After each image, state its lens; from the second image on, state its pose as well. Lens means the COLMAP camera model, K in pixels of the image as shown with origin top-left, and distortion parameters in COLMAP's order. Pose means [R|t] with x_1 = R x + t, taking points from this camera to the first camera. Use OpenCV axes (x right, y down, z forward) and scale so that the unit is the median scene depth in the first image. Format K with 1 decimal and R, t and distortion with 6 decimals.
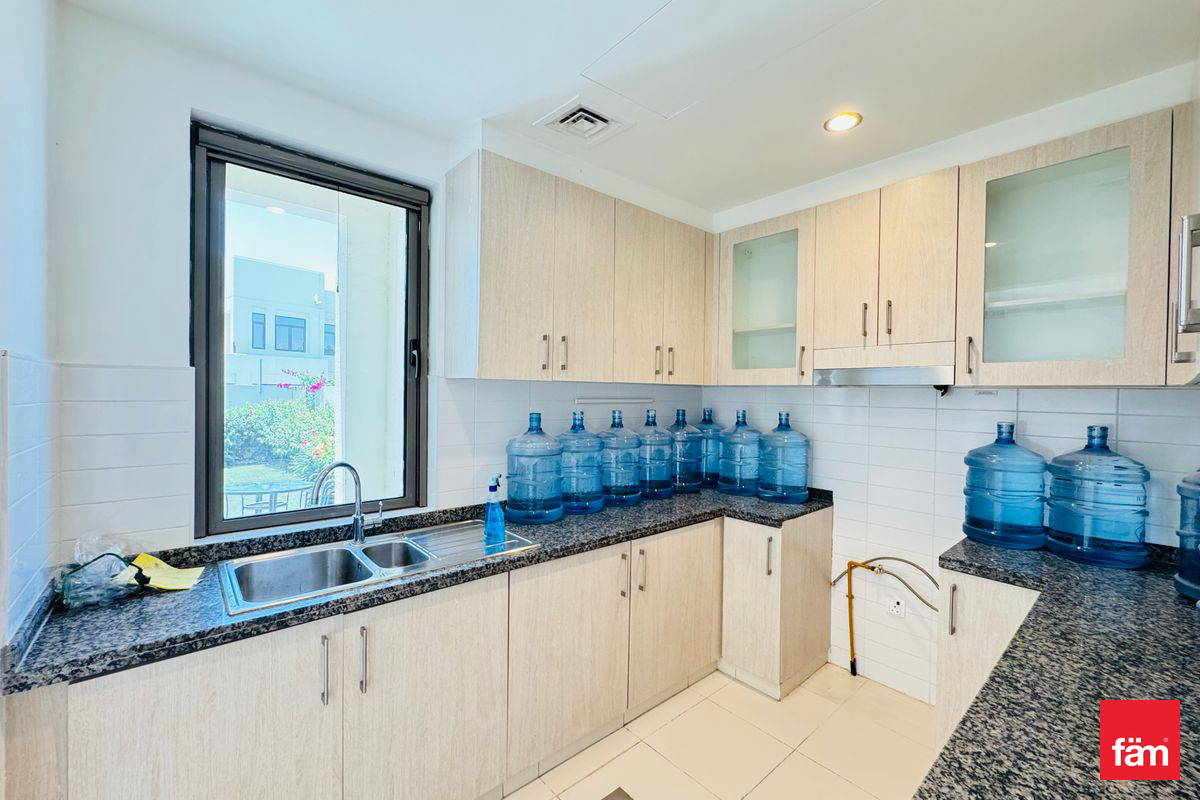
lens RADIAL K [[490.6, 0, 598.7], [0, 490.6, 399.7], [0, 0, 1]] dist [-0.000949, 0.000096]
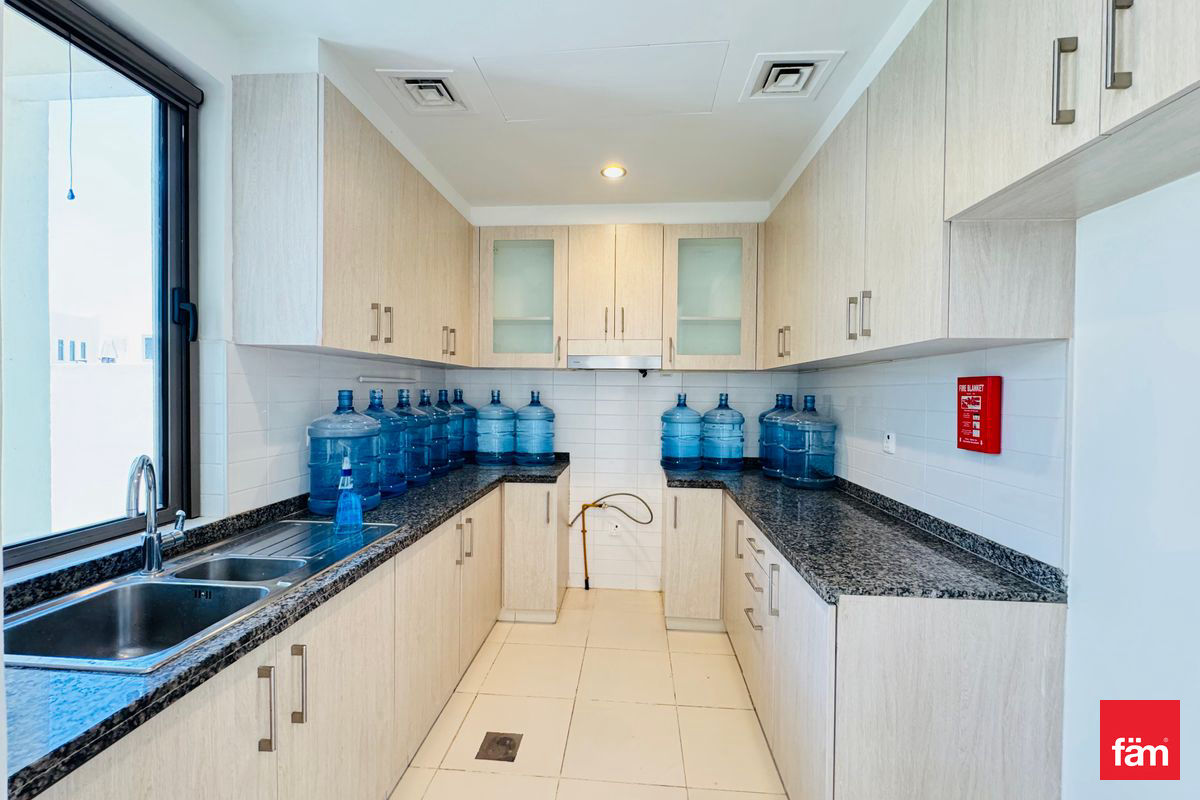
lens RADIAL K [[493.0, 0, 594.7], [0, 493.0, 398.2], [0, 0, 1]] dist [0.003357, 0.000593]
pose [[0.716869, -0.016981, 0.697001, -0.449104], [0.008132, 0.999839, 0.015995, 0.032522], [-0.697160, -0.005798, 0.716892, 0.050292]]
